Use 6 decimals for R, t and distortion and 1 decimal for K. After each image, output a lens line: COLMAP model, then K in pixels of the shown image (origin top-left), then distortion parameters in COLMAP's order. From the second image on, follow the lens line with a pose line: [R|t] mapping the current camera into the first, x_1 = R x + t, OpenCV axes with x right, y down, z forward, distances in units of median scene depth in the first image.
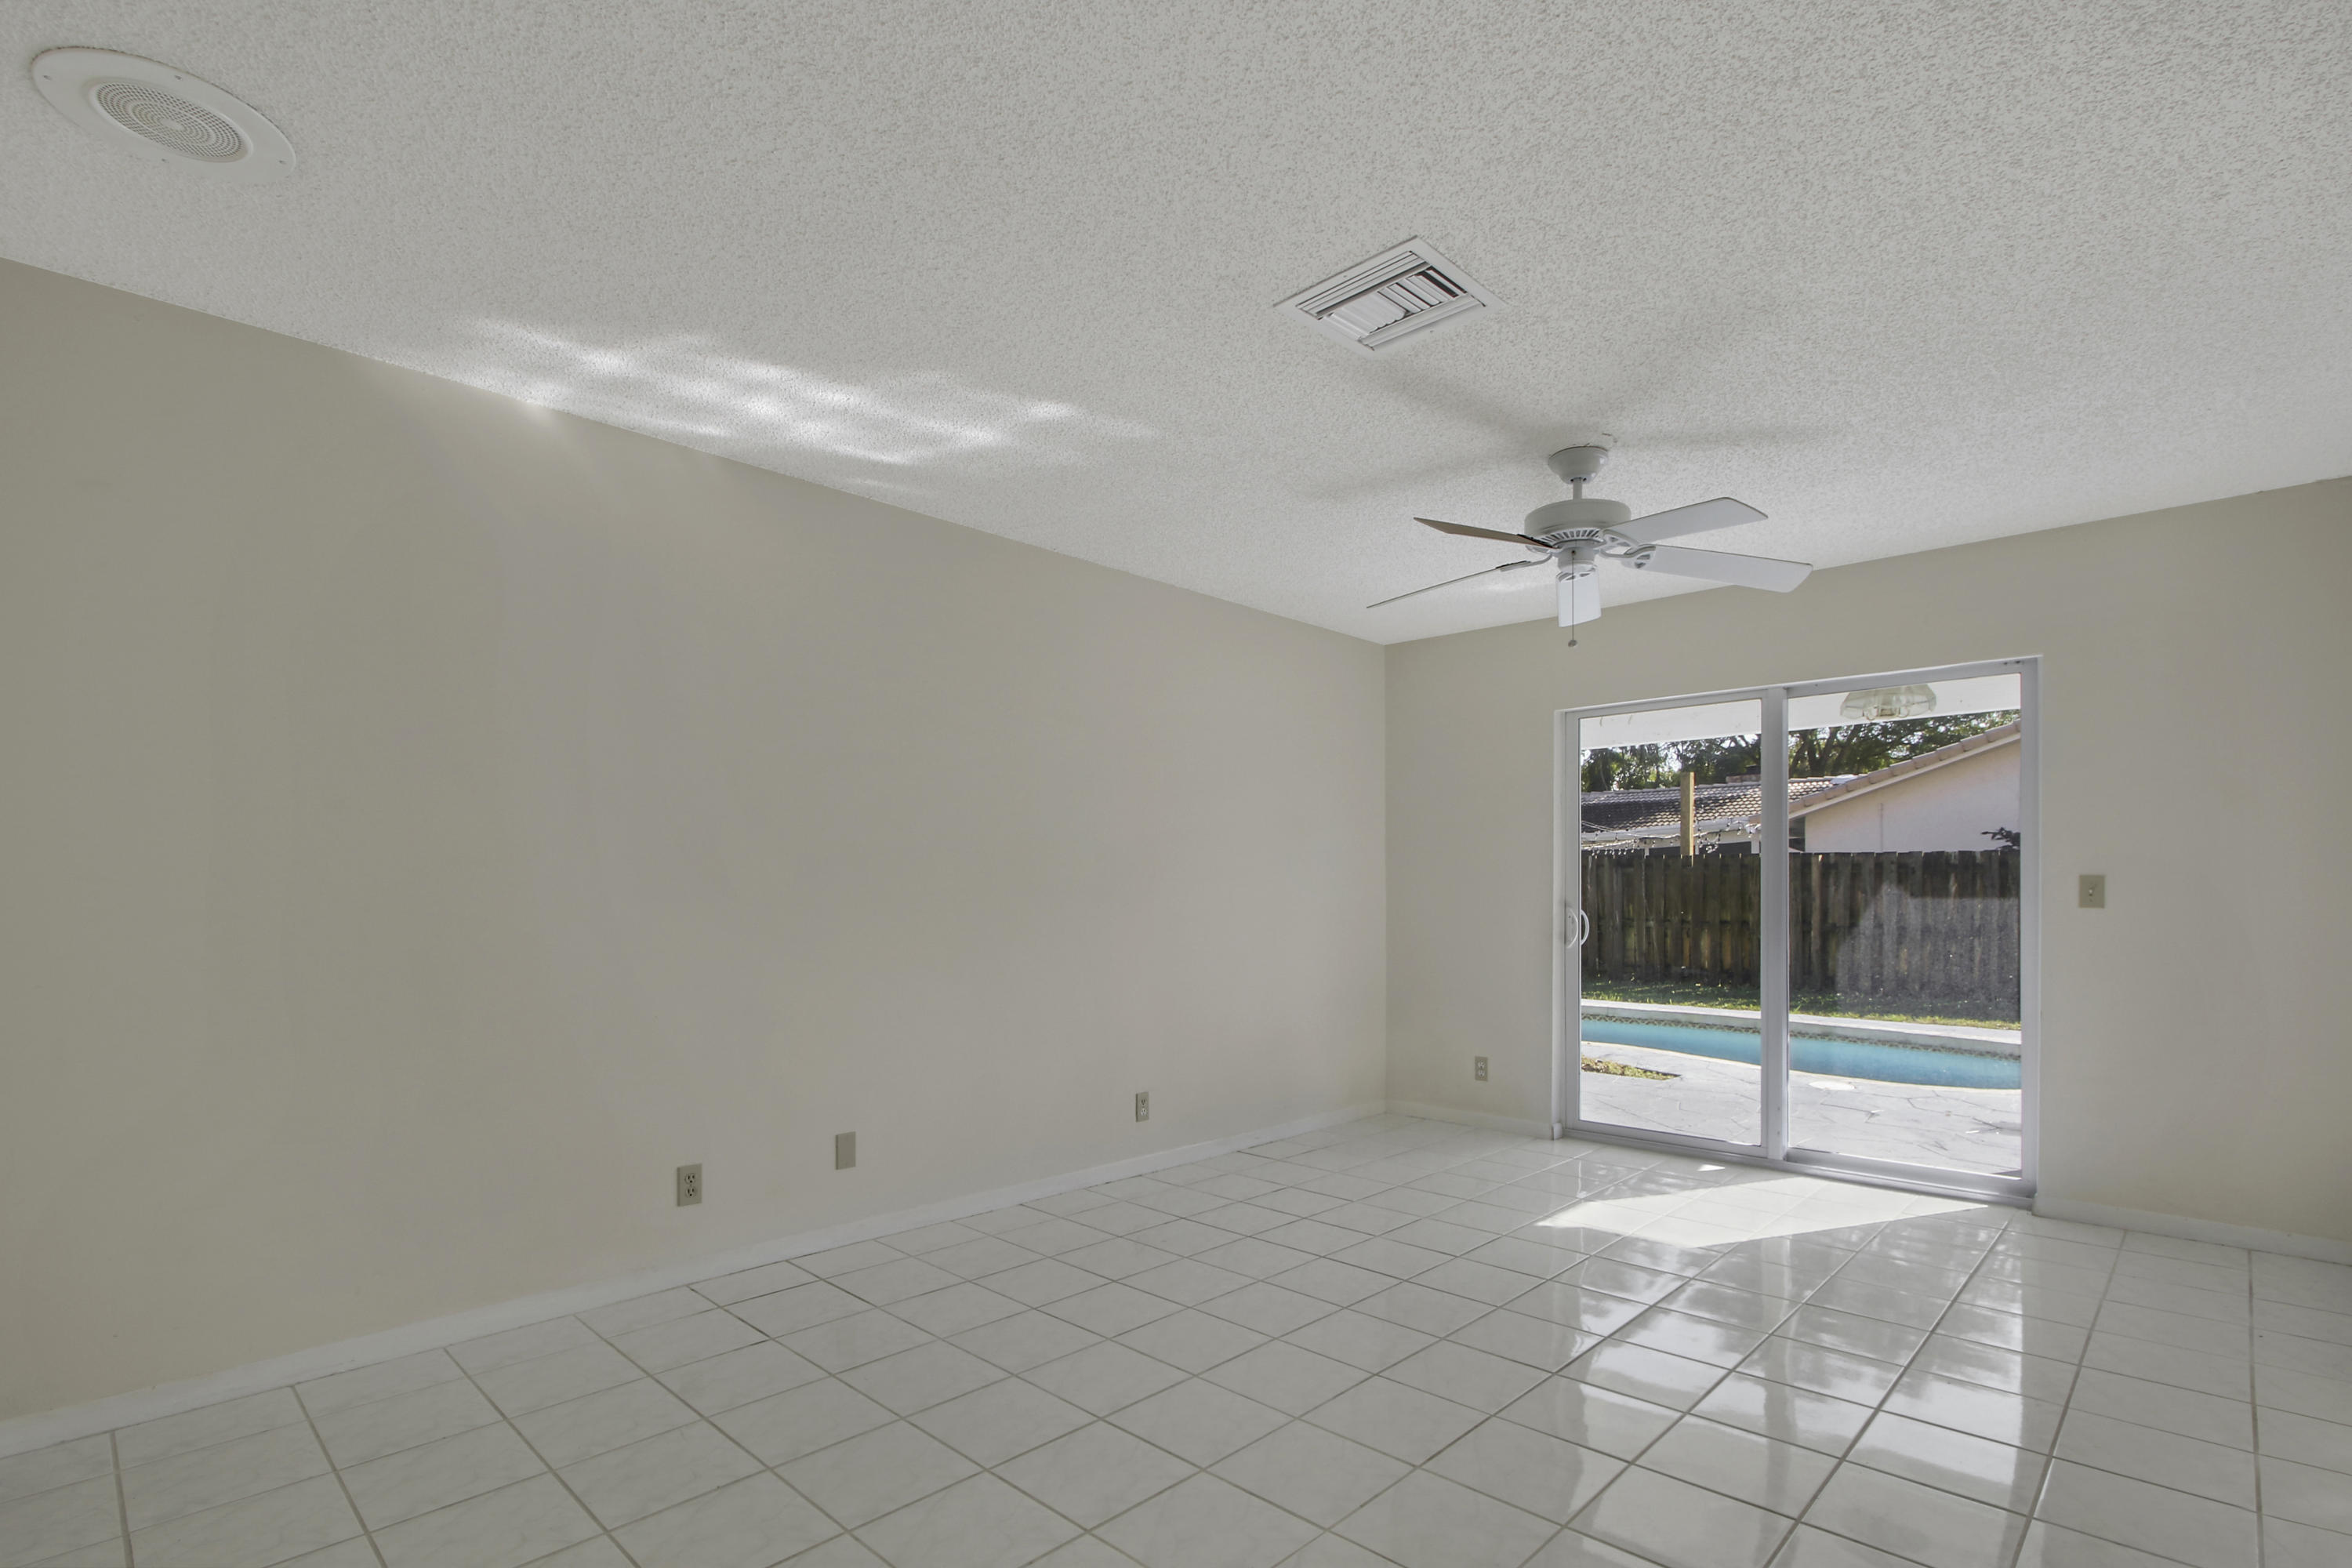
lens RADIAL K [[1072.8, 0, 1176.9], [0, 1072.8, 916.8], [0, 0, 1]] dist [0.000182, -0.000004]
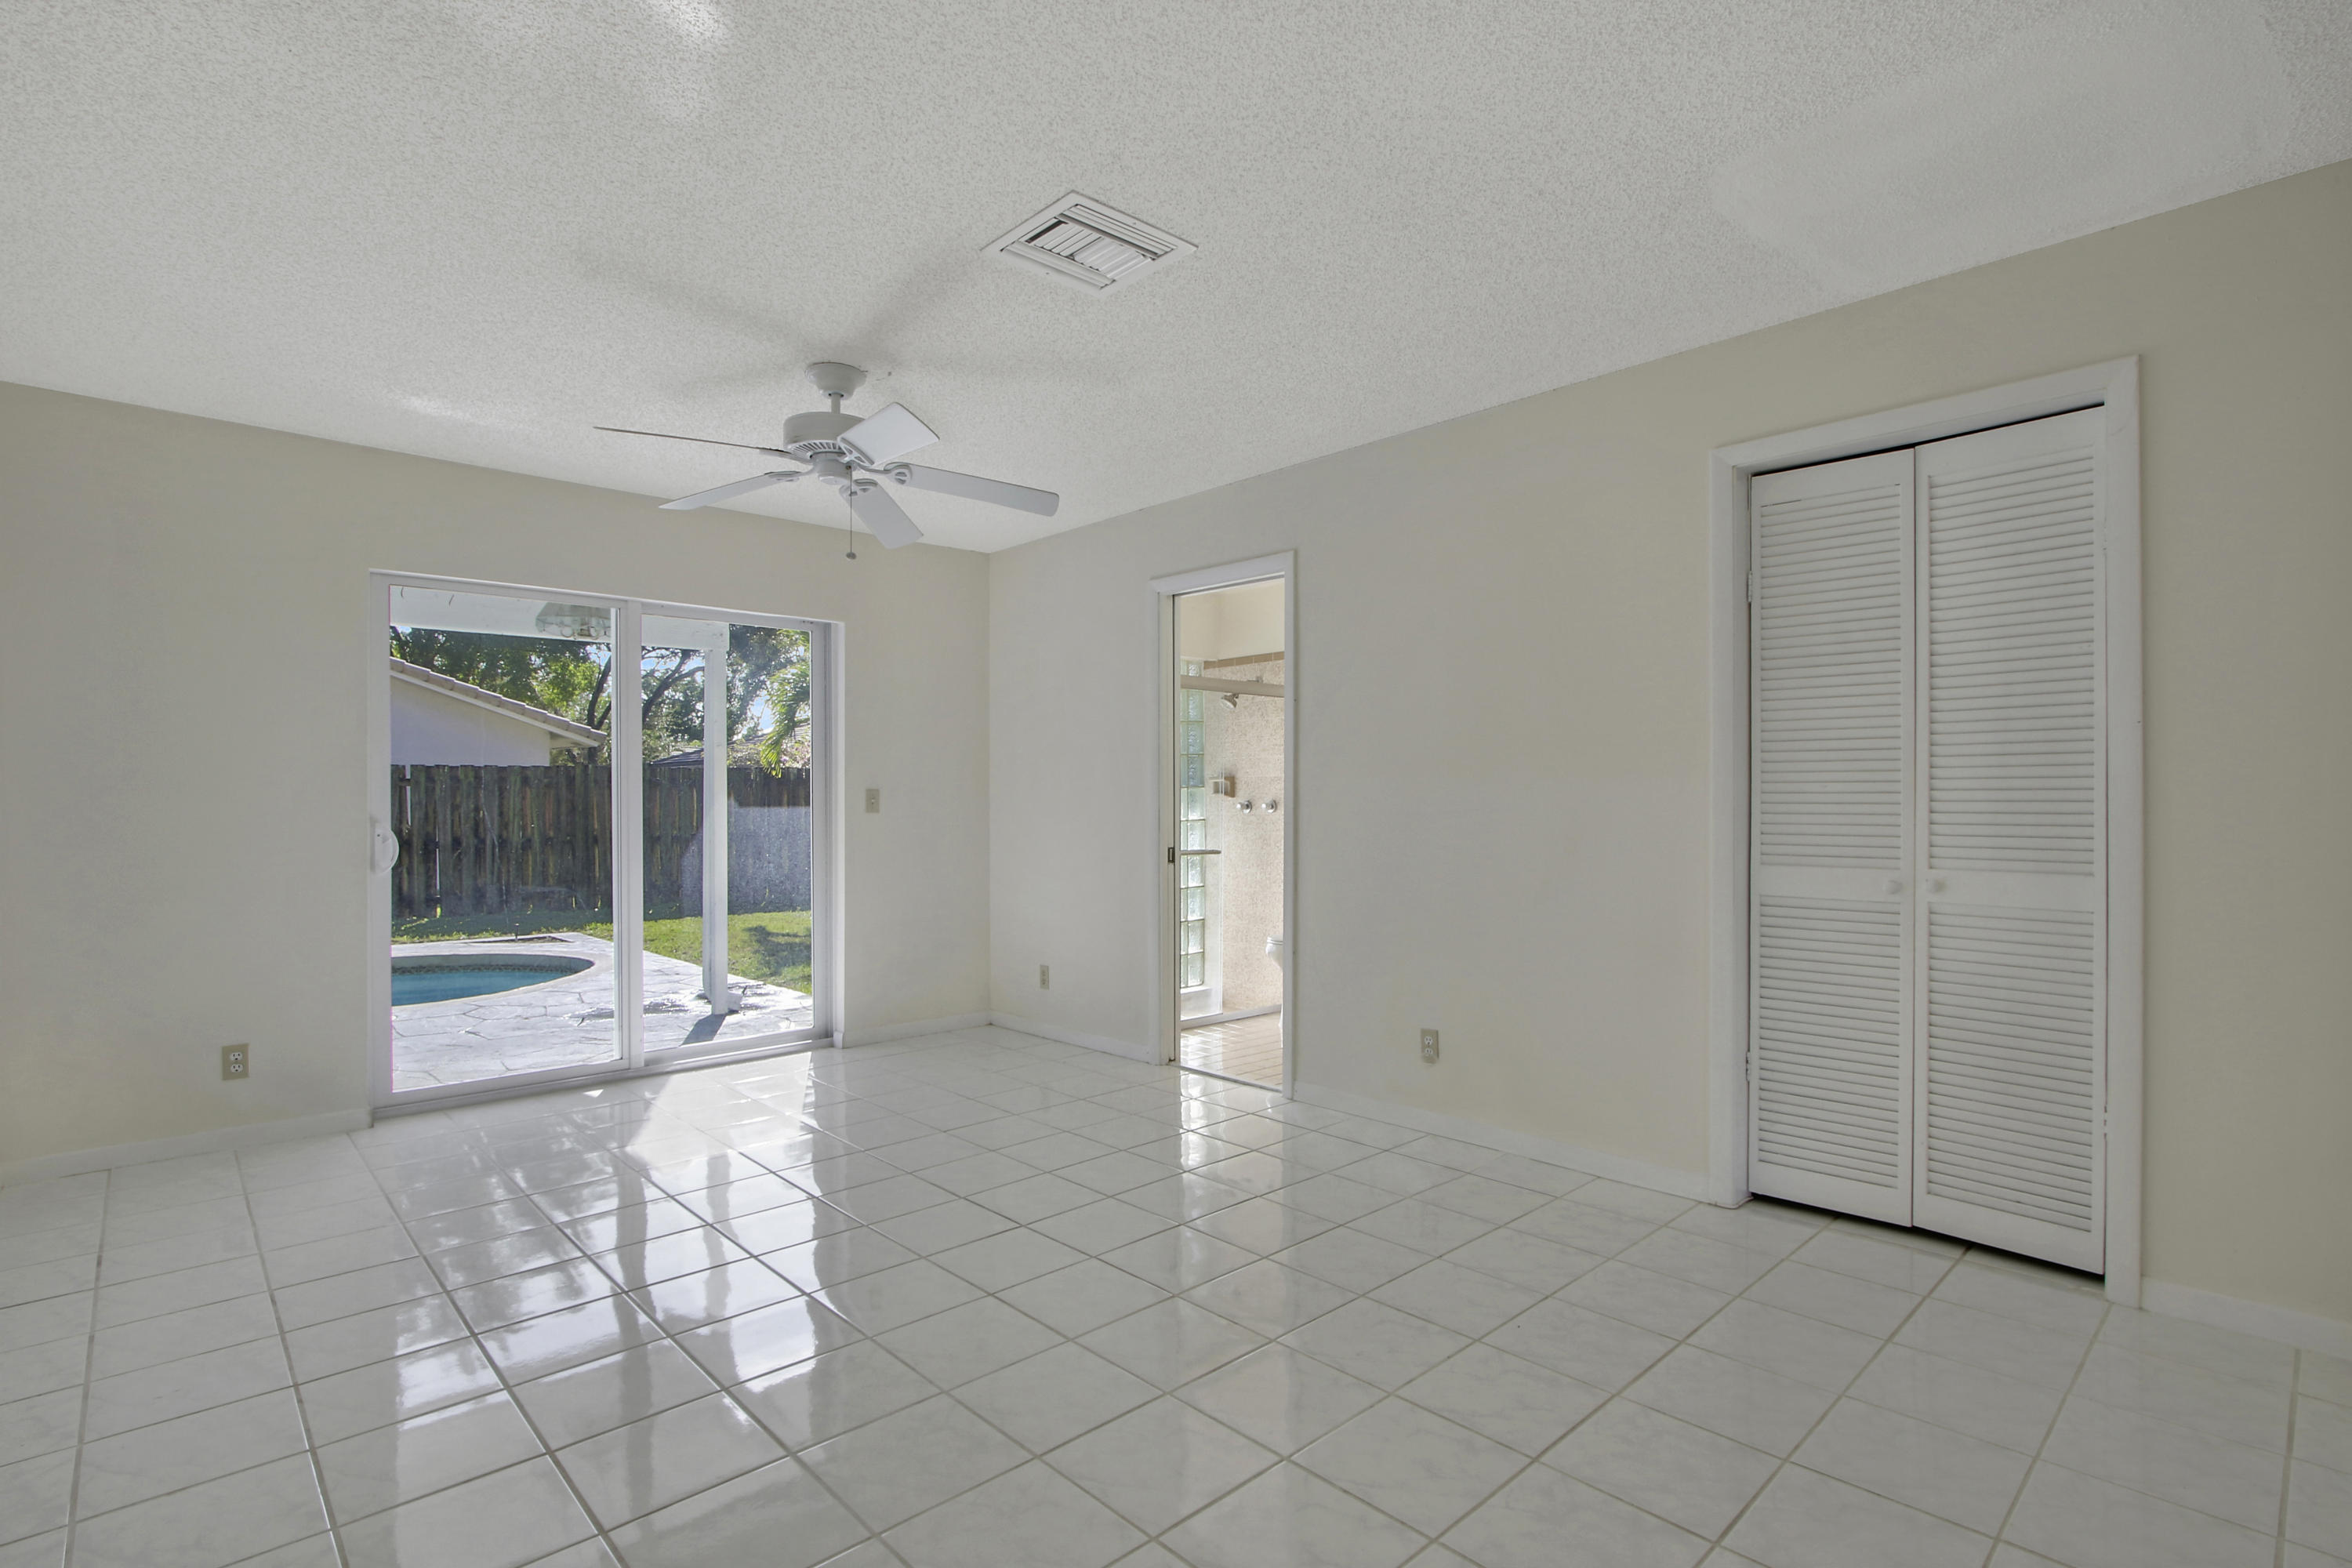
lens RADIAL K [[1096.5, 0, 1186.4], [0, 1096.5, 820.4], [0, 0, 1]] dist [-0.002908, -0.000468]
pose [[0.089724, -0.016116, 0.995836, -0.418437], [0.031760, 0.999407, 0.013312, -0.003482], [-0.995460, 0.030433, 0.090183, 0.382055]]
